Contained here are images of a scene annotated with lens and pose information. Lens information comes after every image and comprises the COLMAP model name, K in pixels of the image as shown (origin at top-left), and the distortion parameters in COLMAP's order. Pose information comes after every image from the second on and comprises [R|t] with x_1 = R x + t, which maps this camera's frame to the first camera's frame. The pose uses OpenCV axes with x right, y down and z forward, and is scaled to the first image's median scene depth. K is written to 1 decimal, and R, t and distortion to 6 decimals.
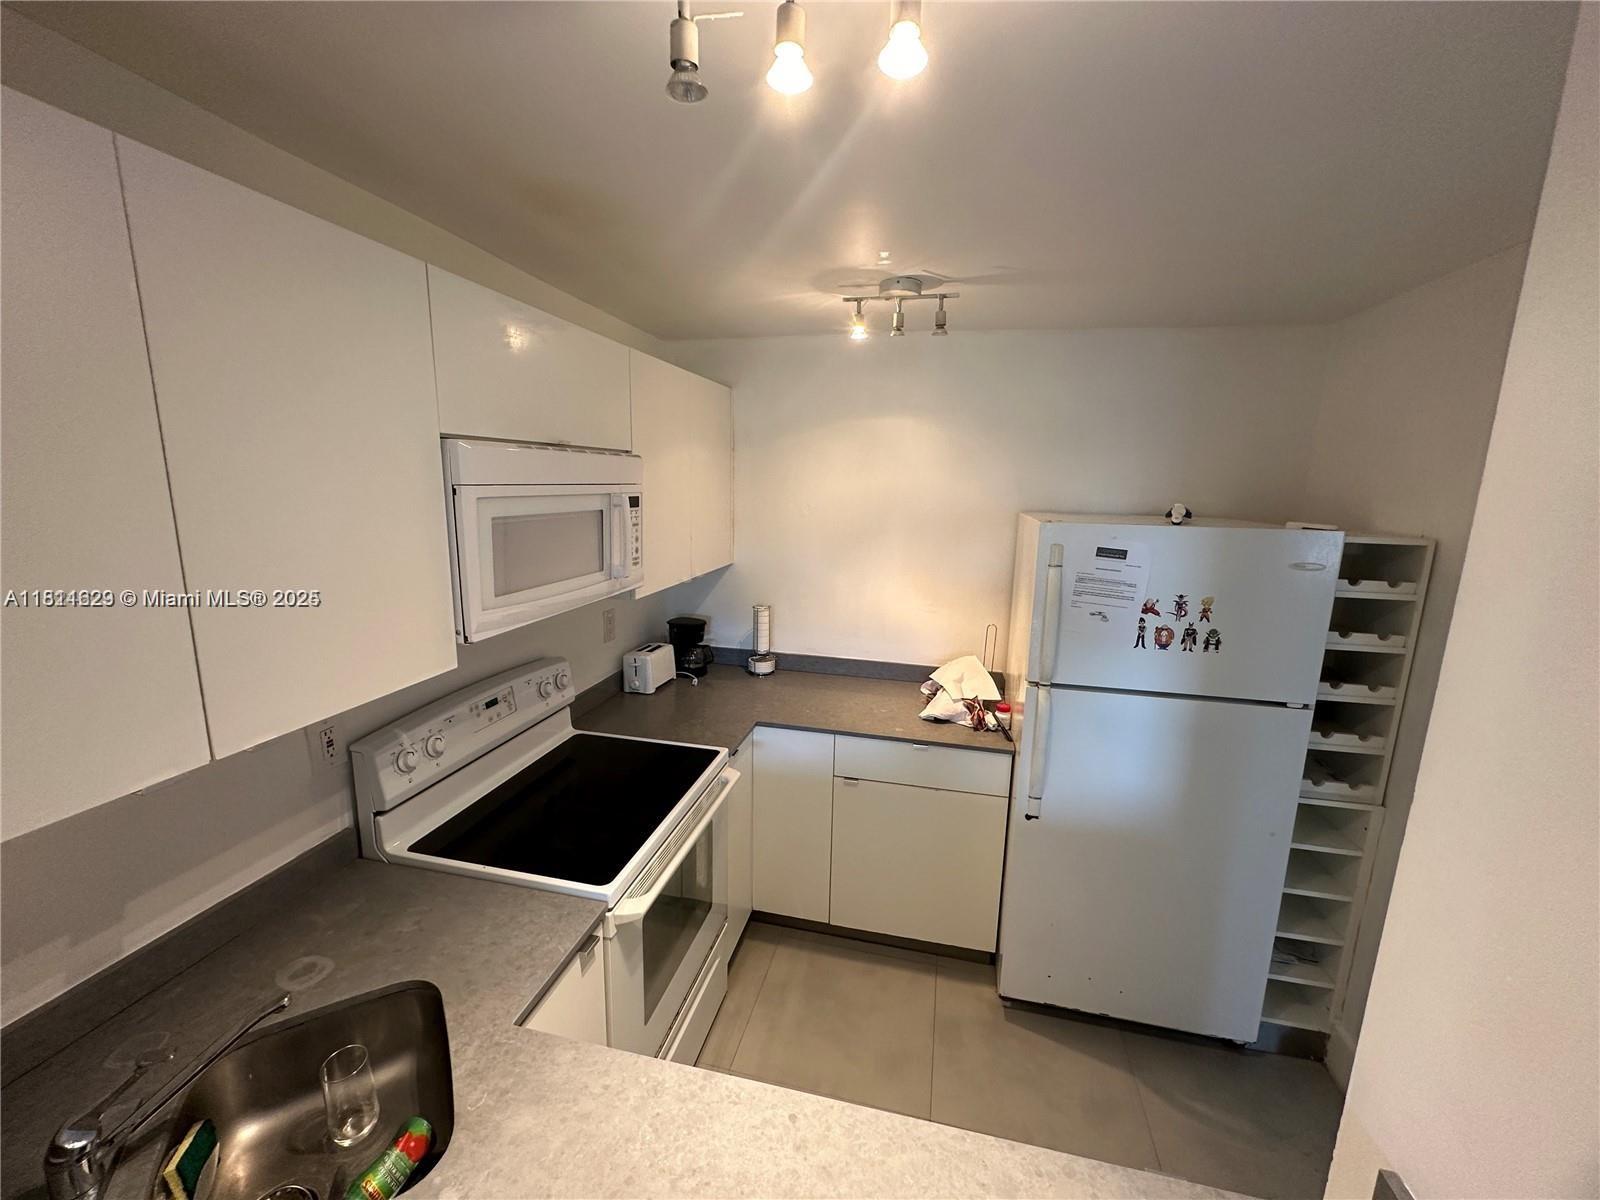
lens RADIAL K [[634.4, 0, 801.3], [0, 634.4, 600.5], [0, 0, 1]] dist [0.000270, 0.000040]
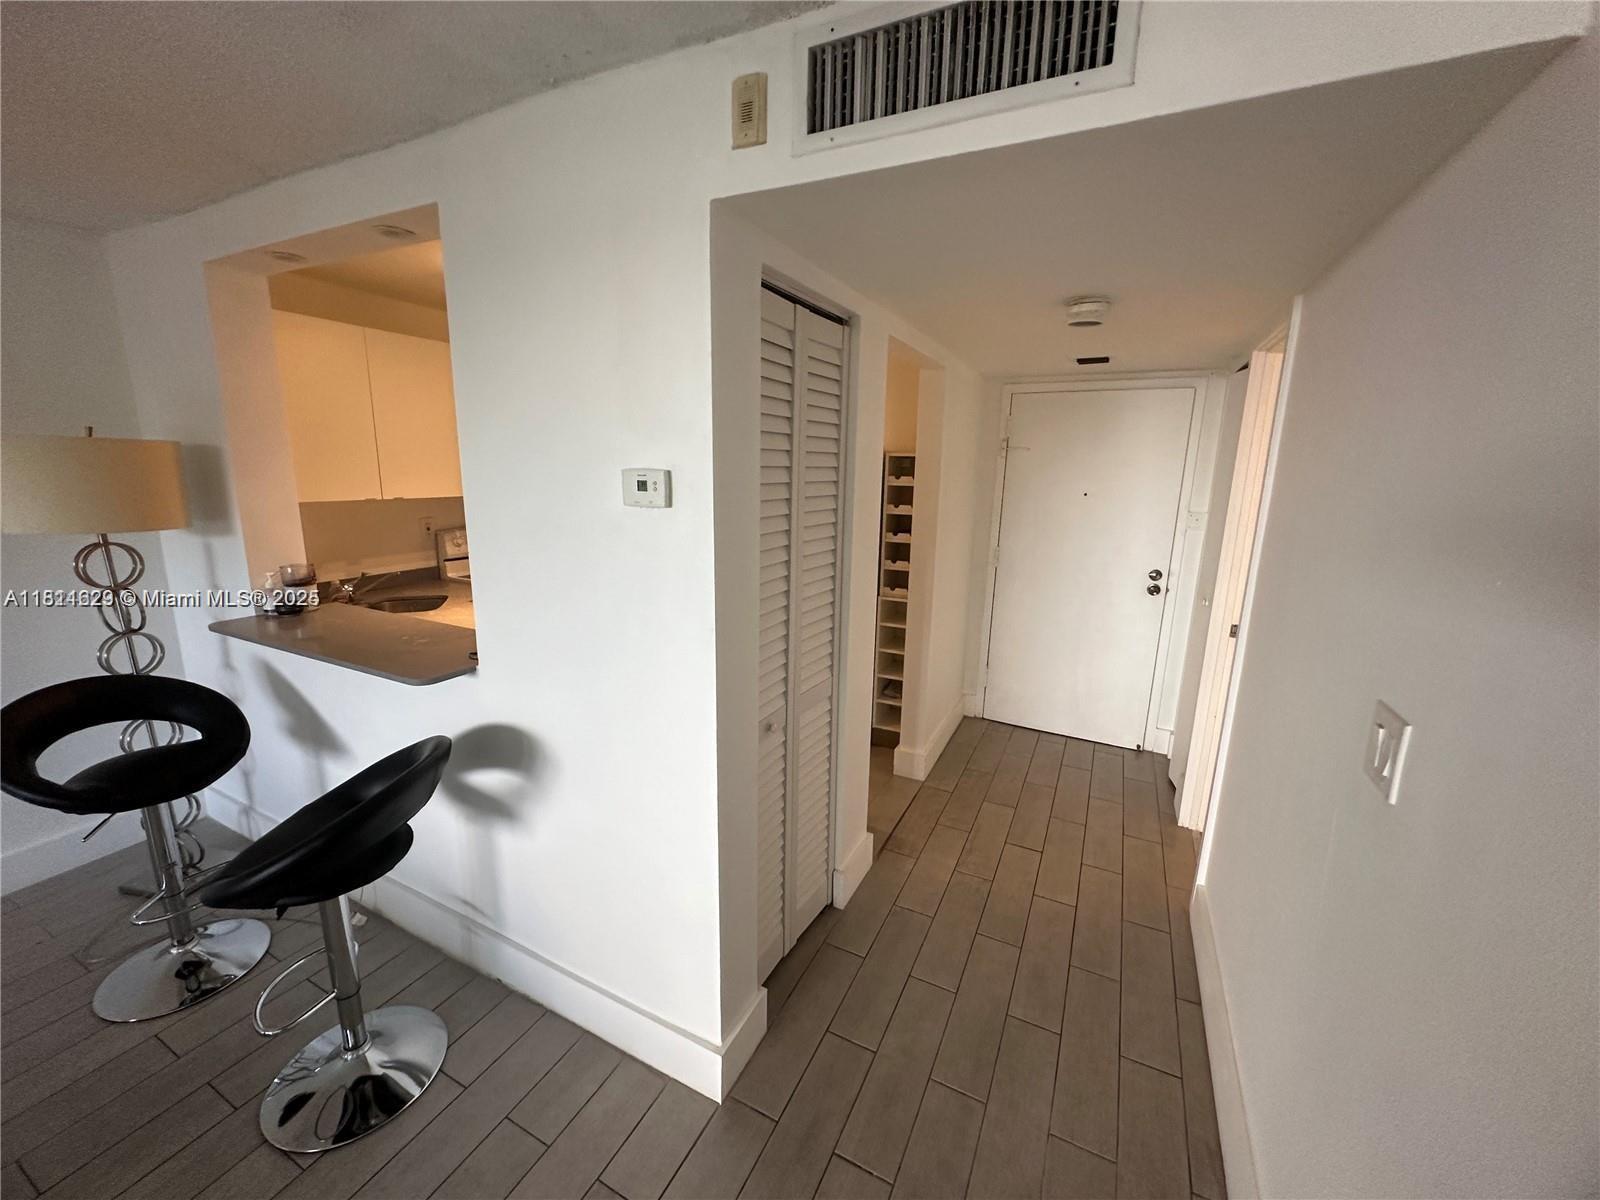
lens RADIAL K [[634.4, 0, 797.5], [0, 634.4, 599.5], [0, 0, 1]] dist [0.000270, 0.000040]
pose [[0.971187, 0.043766, -0.234264, 1.312363], [-0.041305, 0.999028, 0.015403, 0.401290], [0.234711, -0.005283, 0.972051, -1.143131]]
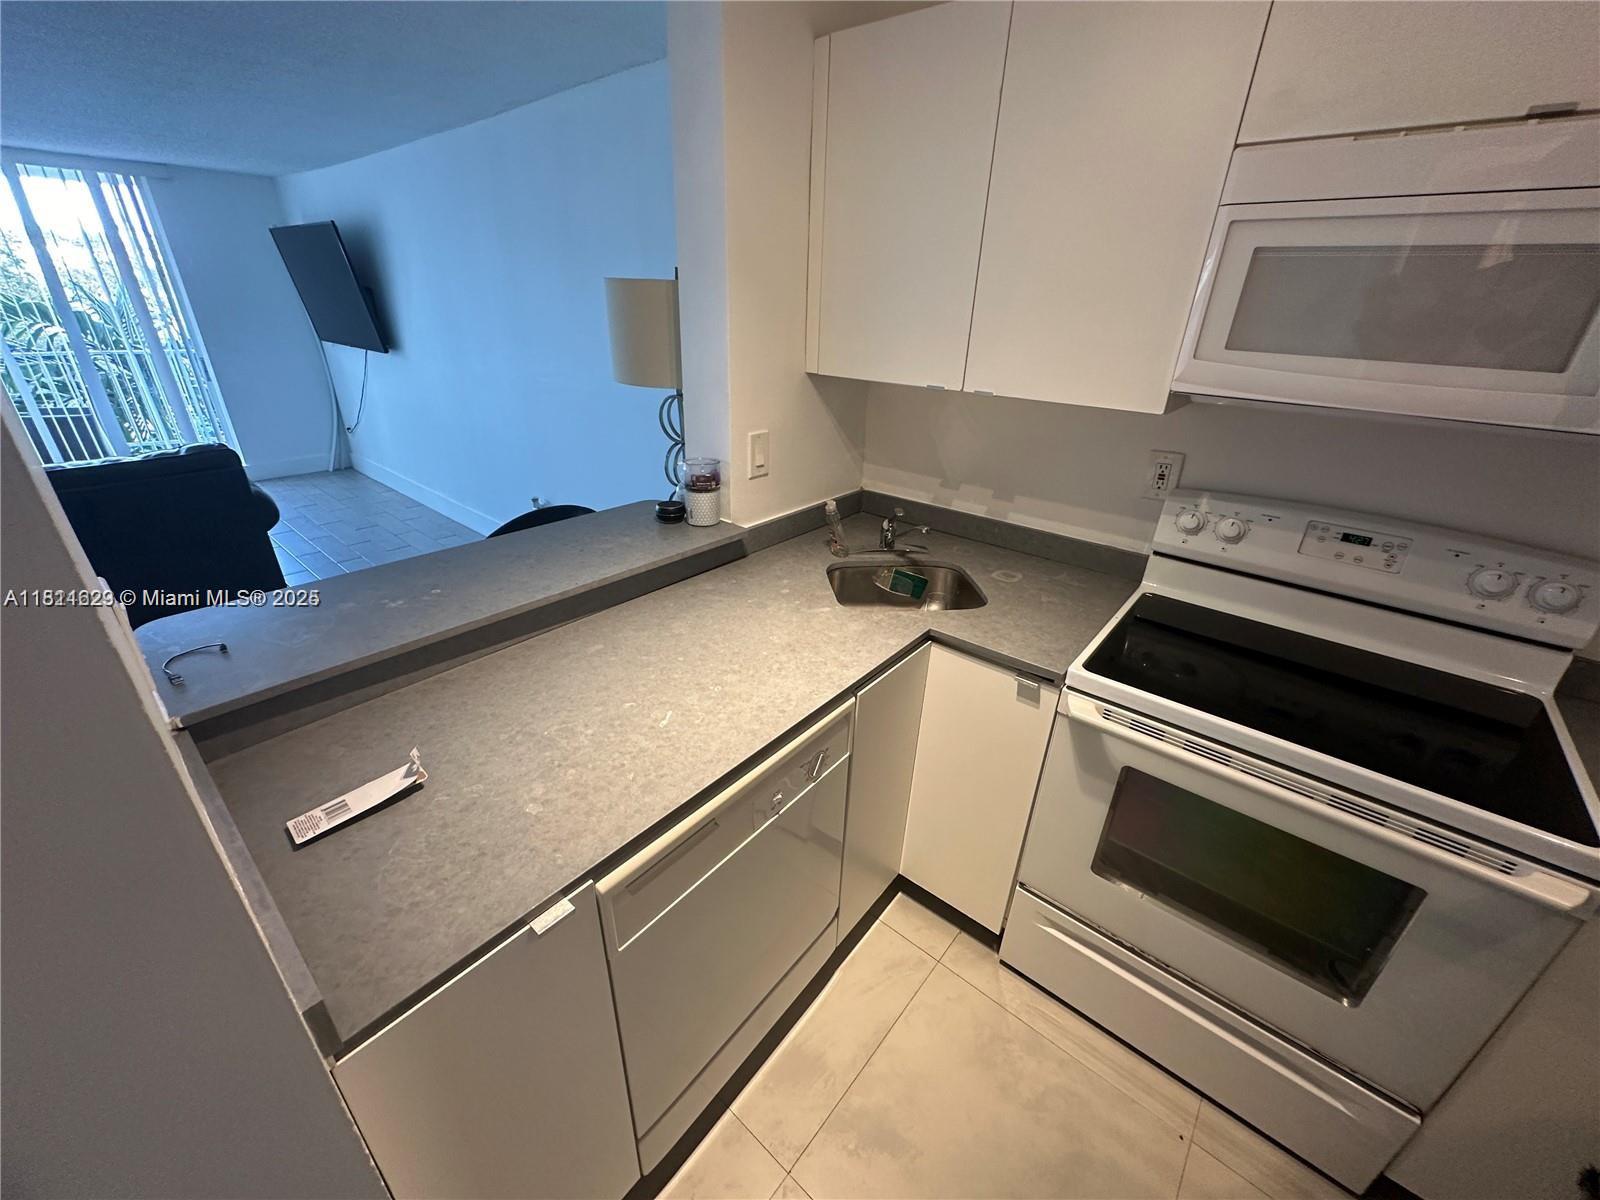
lens RADIAL K [[634.4, 0, 799.6], [0, 634.4, 596.2], [0, 0, 1]] dist [0.000270, 0.000040]
pose [[-0.455000, 0.347552, -0.819868, 0.609444], [-0.204657, 0.855233, 0.476121, -0.011090], [0.866655, 0.384426, -0.318002, 0.860460]]
